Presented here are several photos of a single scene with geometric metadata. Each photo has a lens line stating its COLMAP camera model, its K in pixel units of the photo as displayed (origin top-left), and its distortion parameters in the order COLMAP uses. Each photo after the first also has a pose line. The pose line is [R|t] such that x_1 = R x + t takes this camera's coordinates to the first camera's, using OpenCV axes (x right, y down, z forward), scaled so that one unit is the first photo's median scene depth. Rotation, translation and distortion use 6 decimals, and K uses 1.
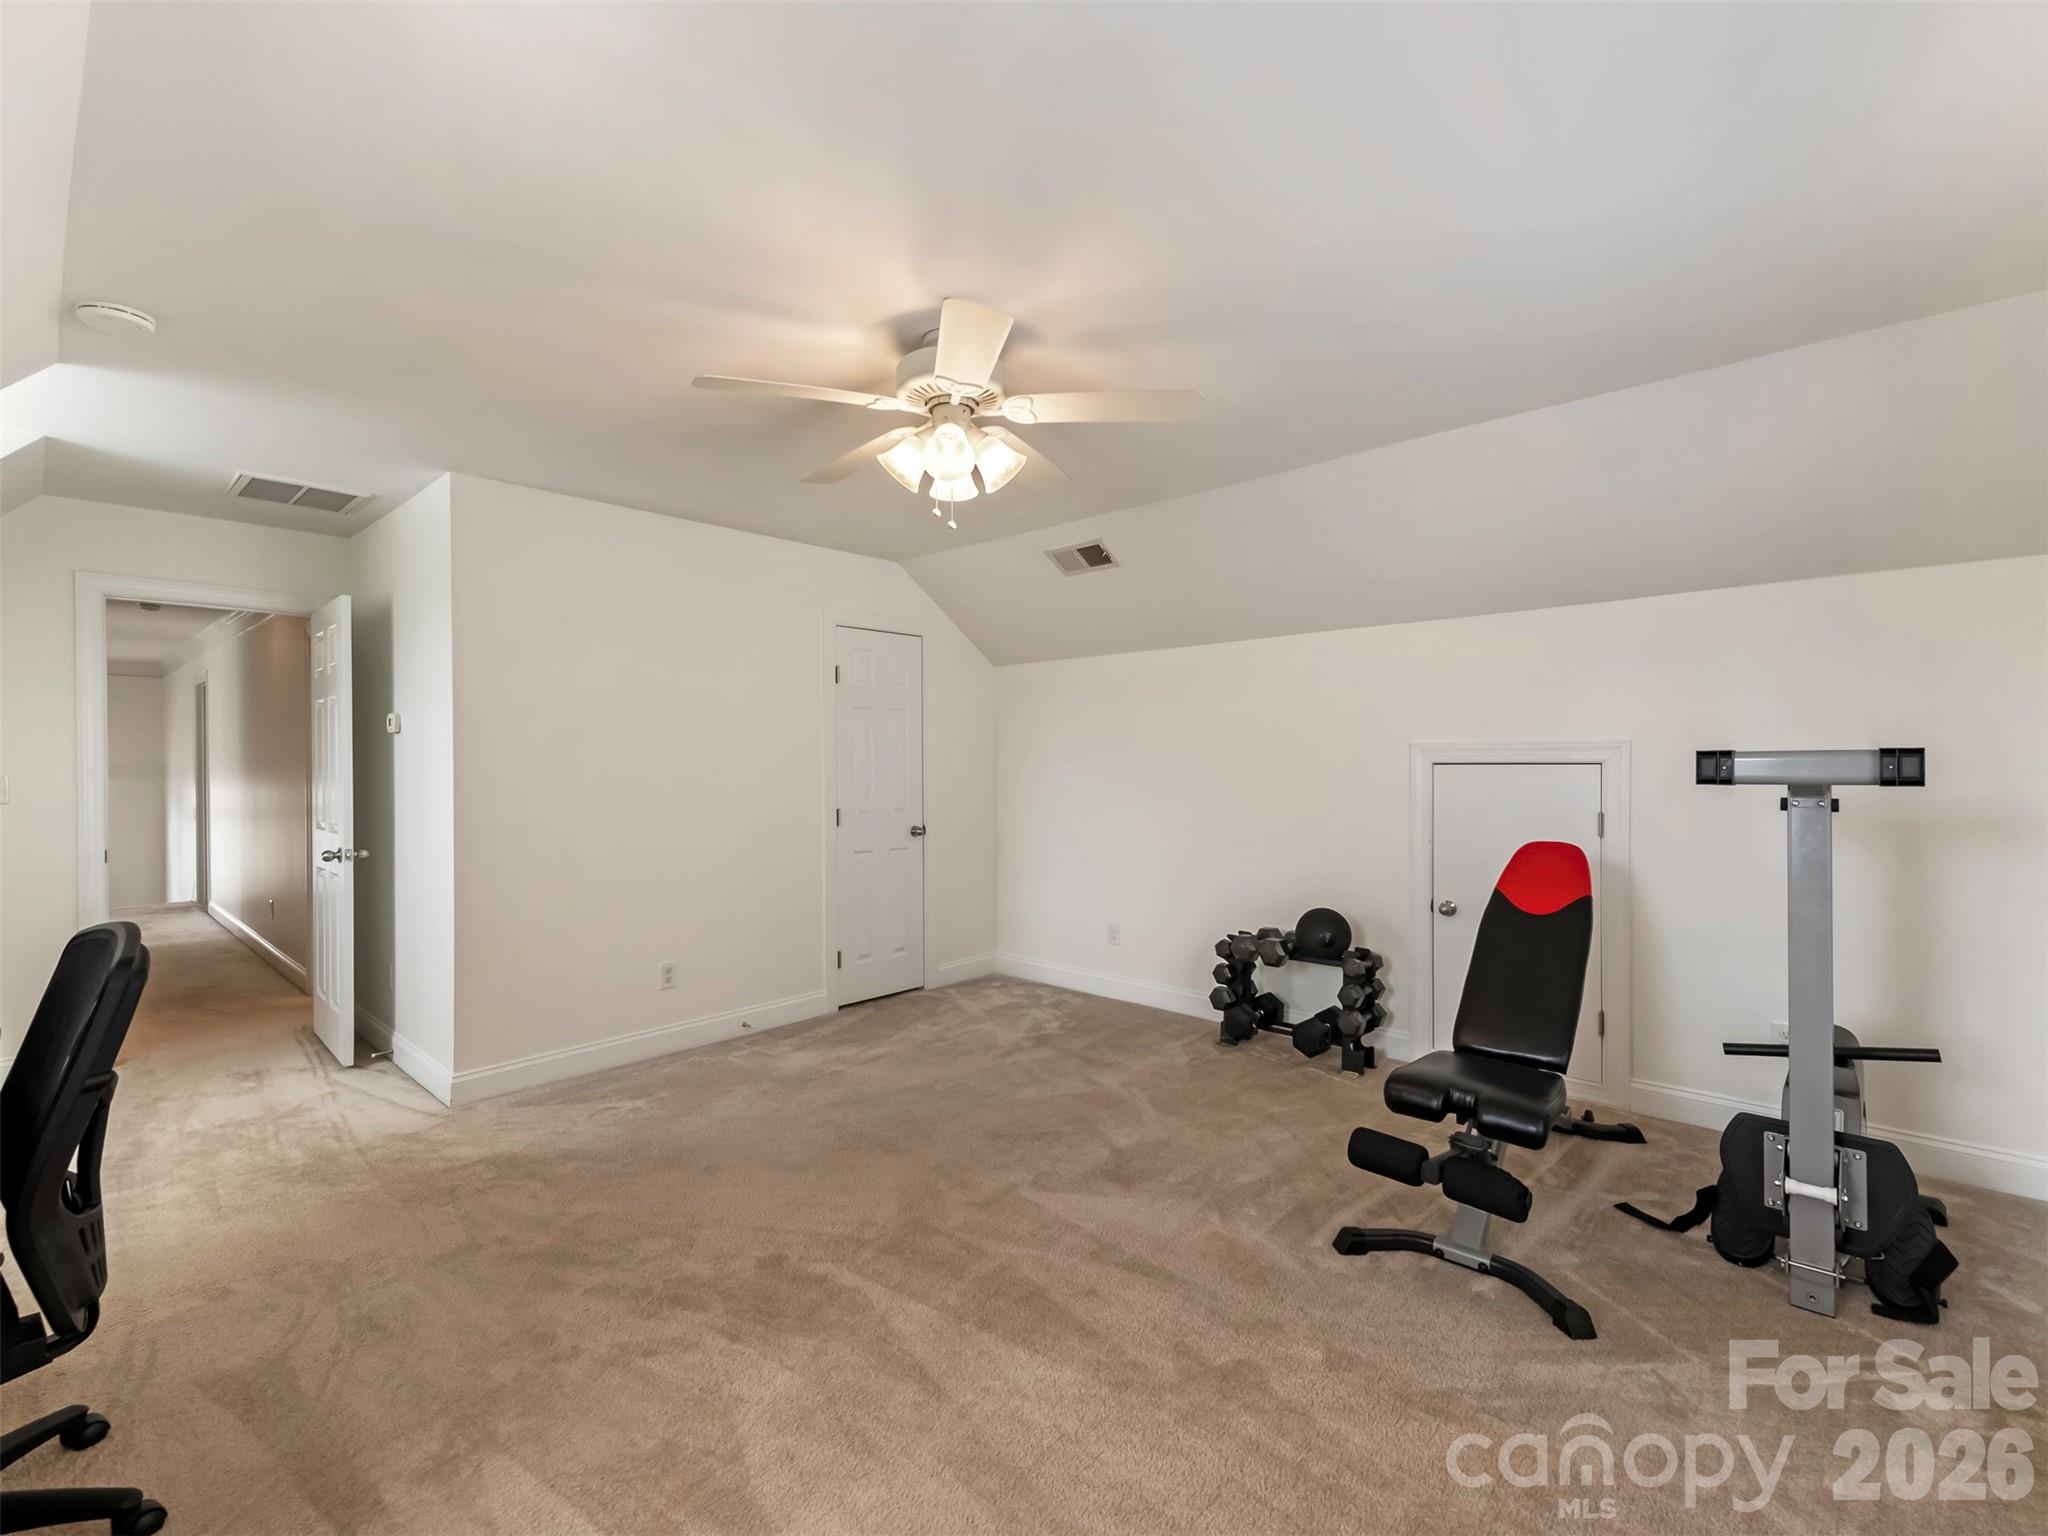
lens RADIAL K [[909.0, 0, 1024.0], [0, 909.0, 768.0], [0, 0, 1]] dist [0.002829, -0.006897]
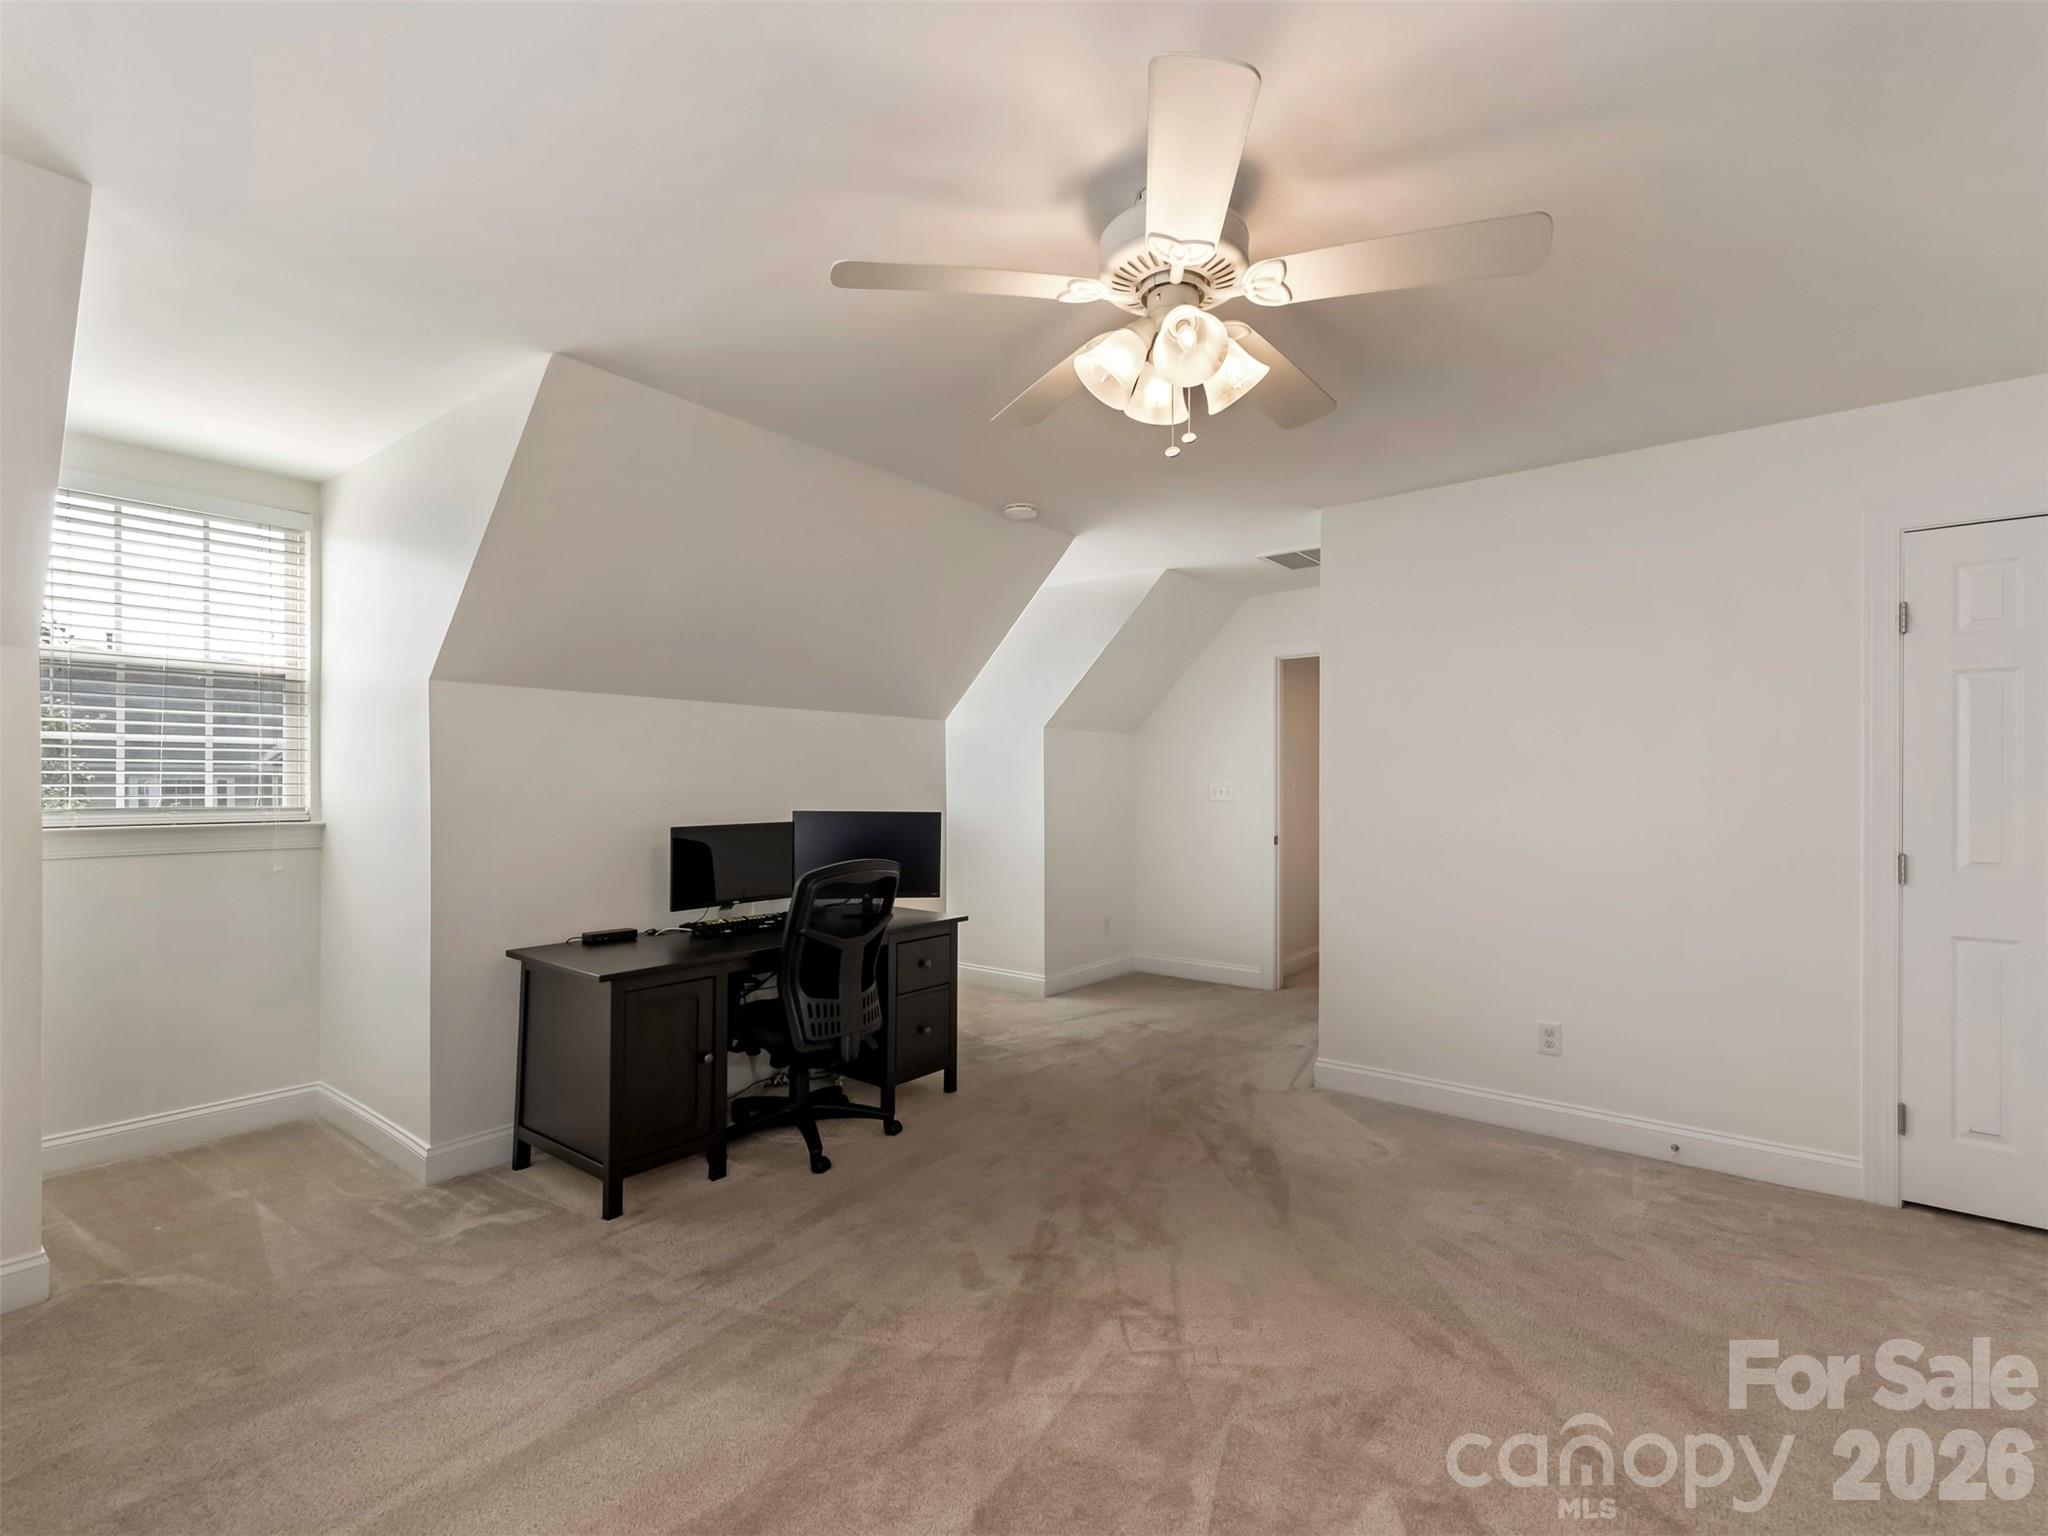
lens RADIAL K [[909.0, 0, 1024.0], [0, 909.0, 768.0], [0, 0, 1]] dist [0.002829, -0.006897]
pose [[0.079594, -0.010208, -0.996775, 0.501070], [-0.008120, 0.999908, -0.010889, 0.002708], [0.996794, 0.008960, 0.079503, 0.631345]]
